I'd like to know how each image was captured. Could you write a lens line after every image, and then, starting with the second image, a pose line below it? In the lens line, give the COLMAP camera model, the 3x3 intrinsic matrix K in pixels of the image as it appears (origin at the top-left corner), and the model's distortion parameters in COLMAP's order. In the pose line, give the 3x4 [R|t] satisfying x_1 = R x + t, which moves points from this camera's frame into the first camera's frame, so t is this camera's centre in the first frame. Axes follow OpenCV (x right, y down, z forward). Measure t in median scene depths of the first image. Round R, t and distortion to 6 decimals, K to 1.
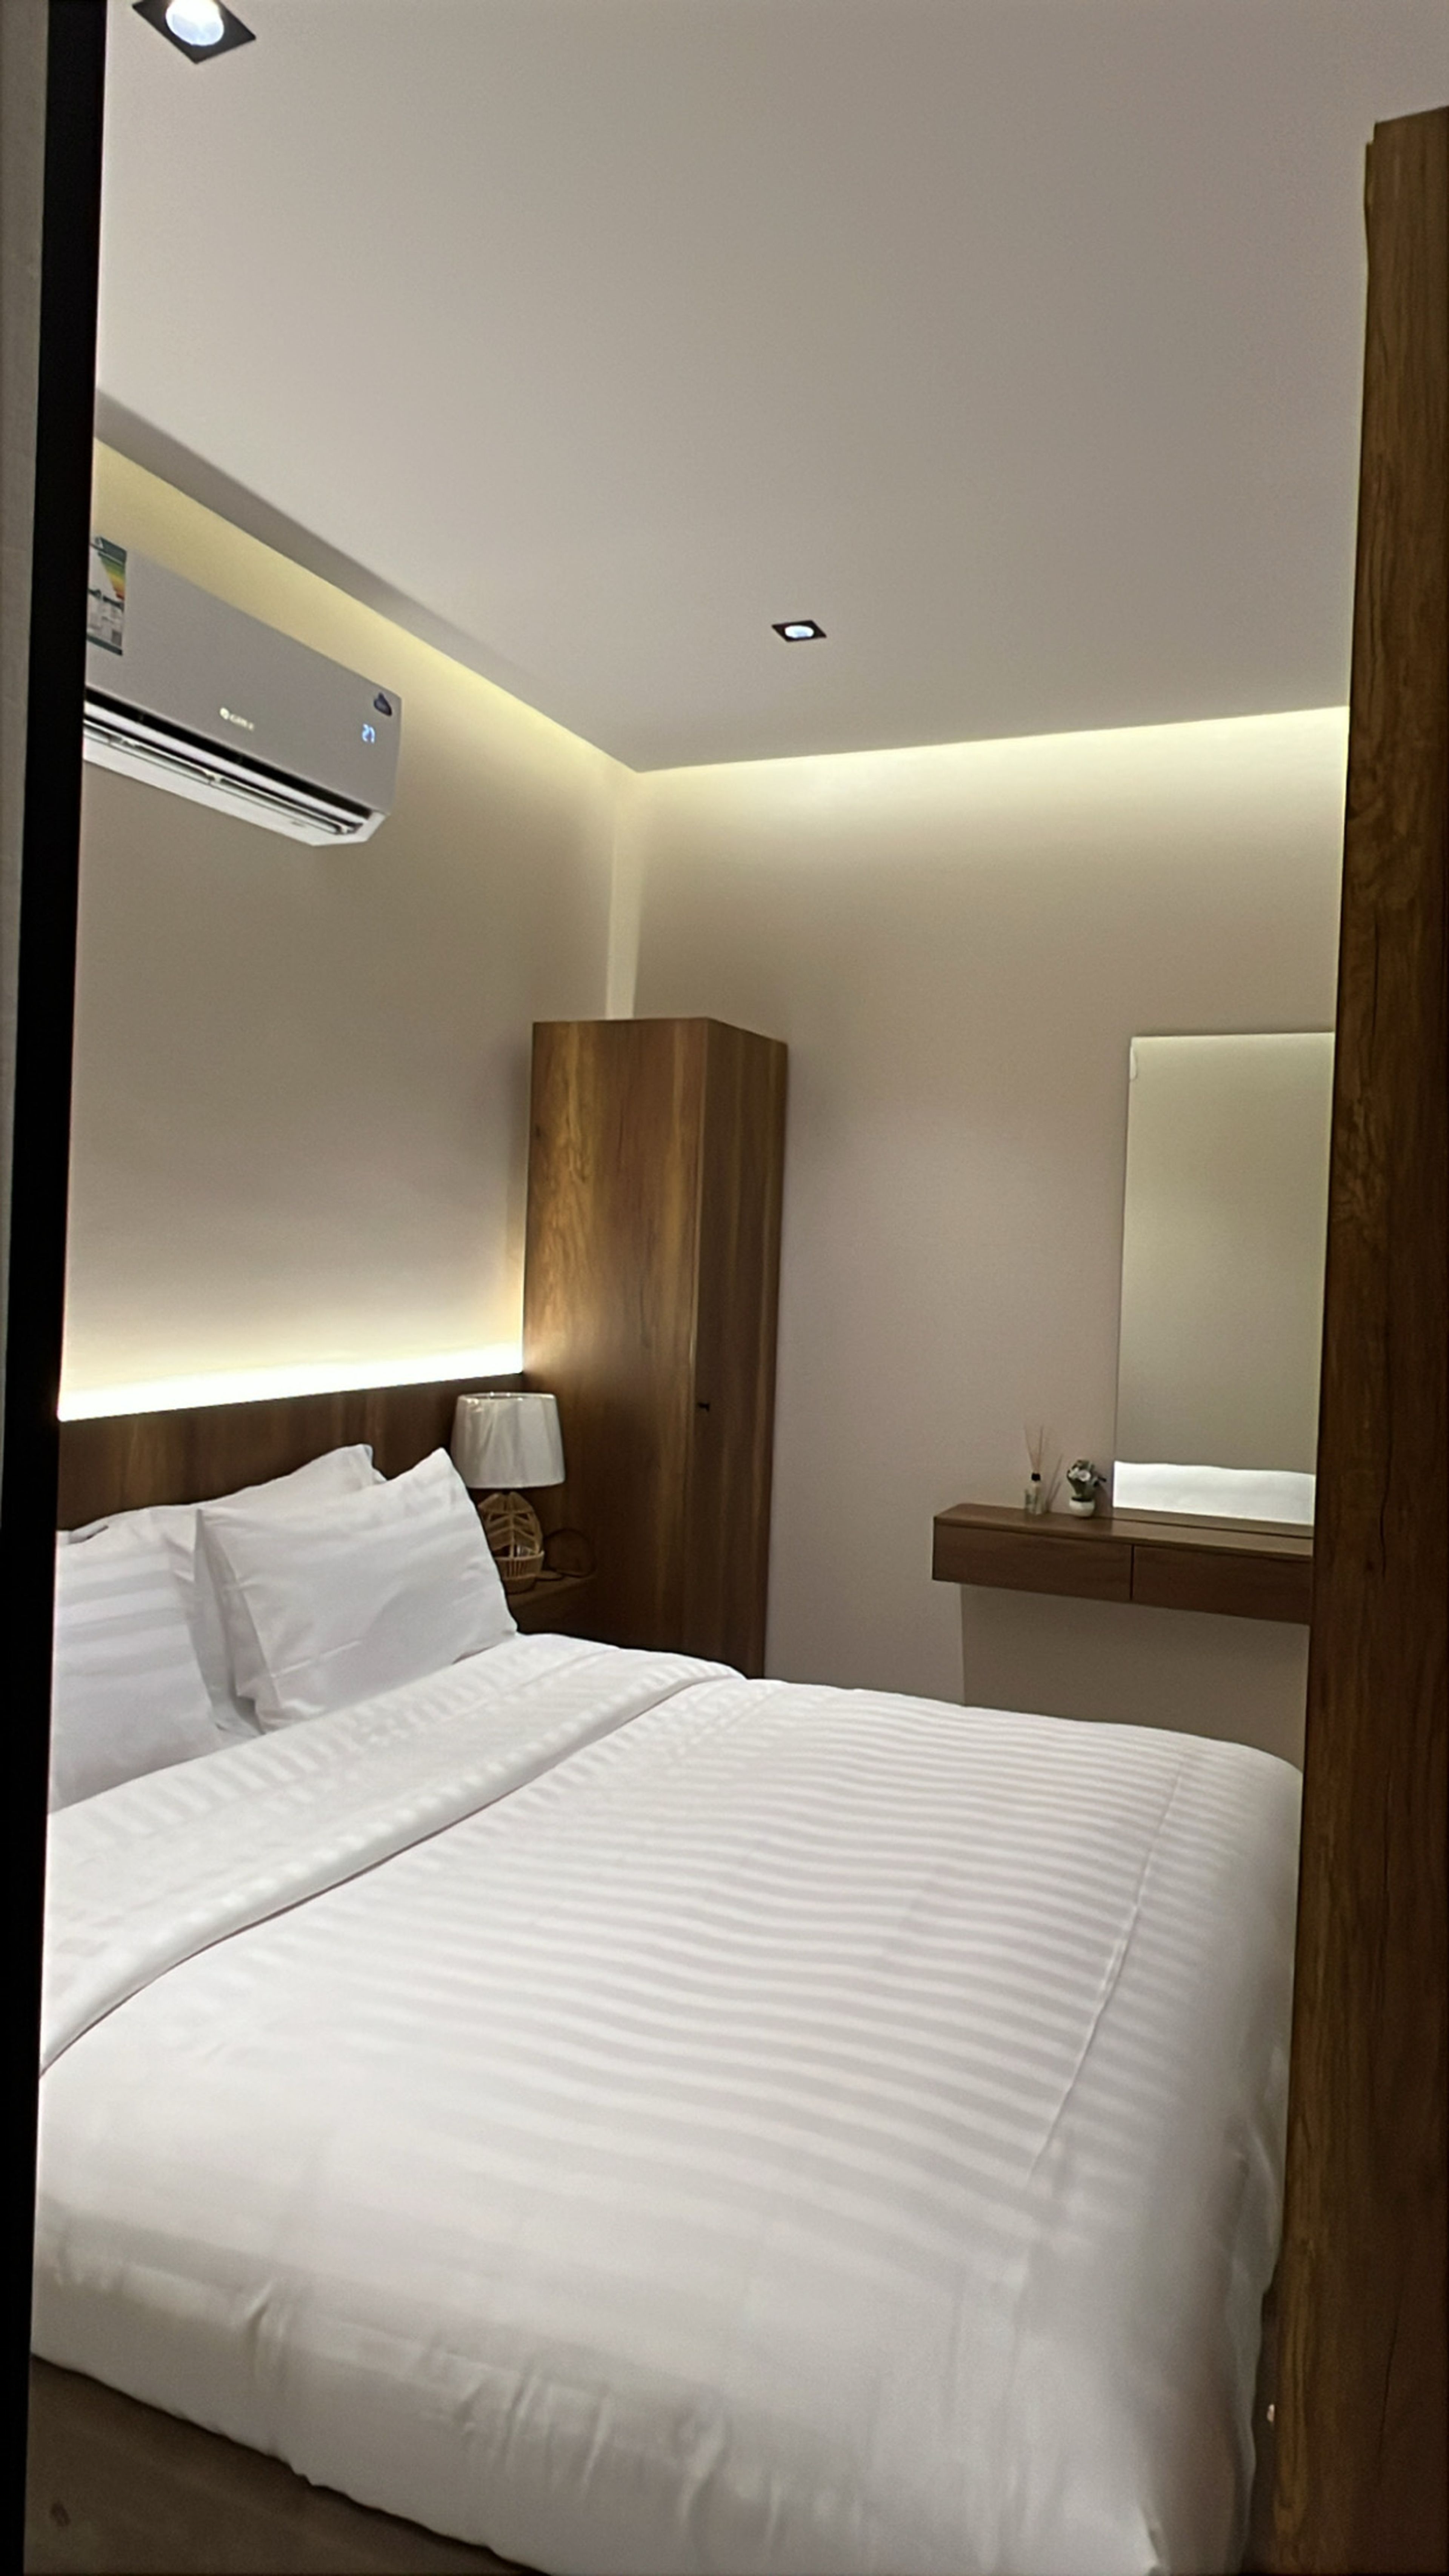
lens RADIAL K [[1594.9, 0, 726.5], [0, 1594.9, 1287.0], [0, 0, 1]] dist [-0.007936, 0.002467]
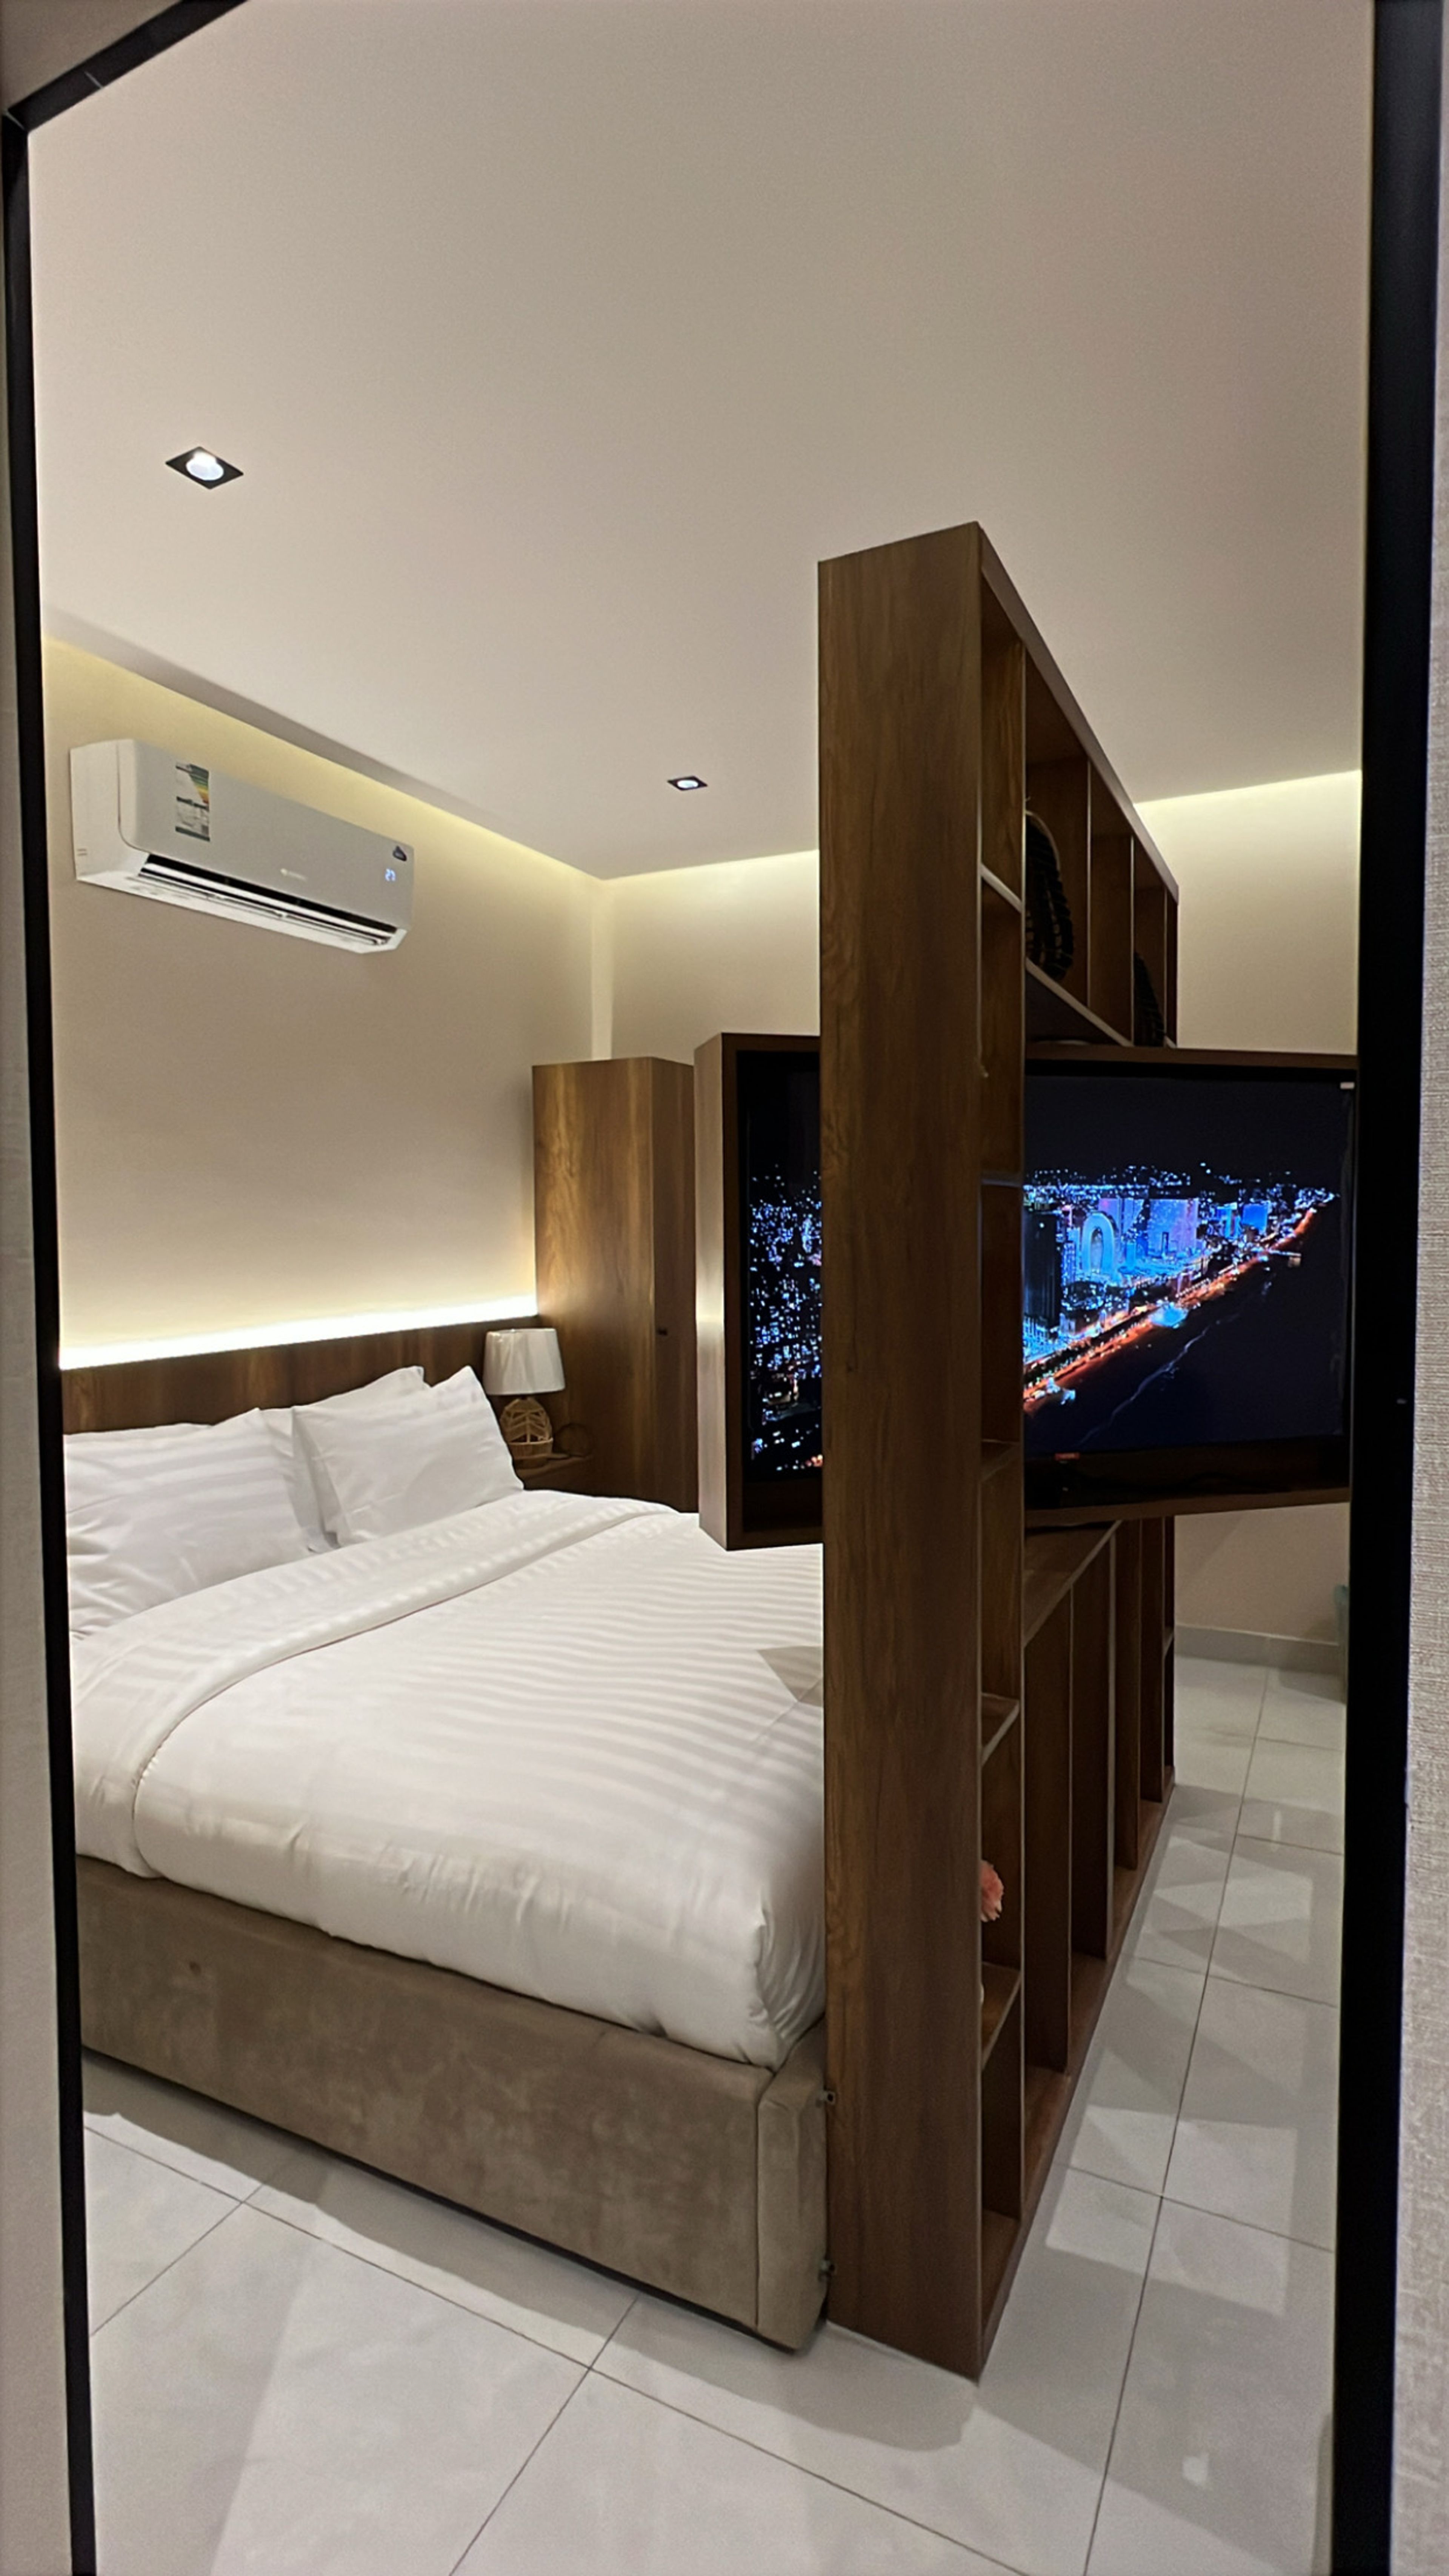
lens RADIAL K [[1275.1, 0, 727.7], [0, 1275.1, 1288.2], [0, 0, 1]] dist [-0.001754, -0.001069]
pose [[0.998178, -0.043873, -0.041429, 0.132602], [0.044842, 0.998735, 0.022754, 0.017961], [0.040378, -0.024570, 0.998882, -0.181052]]
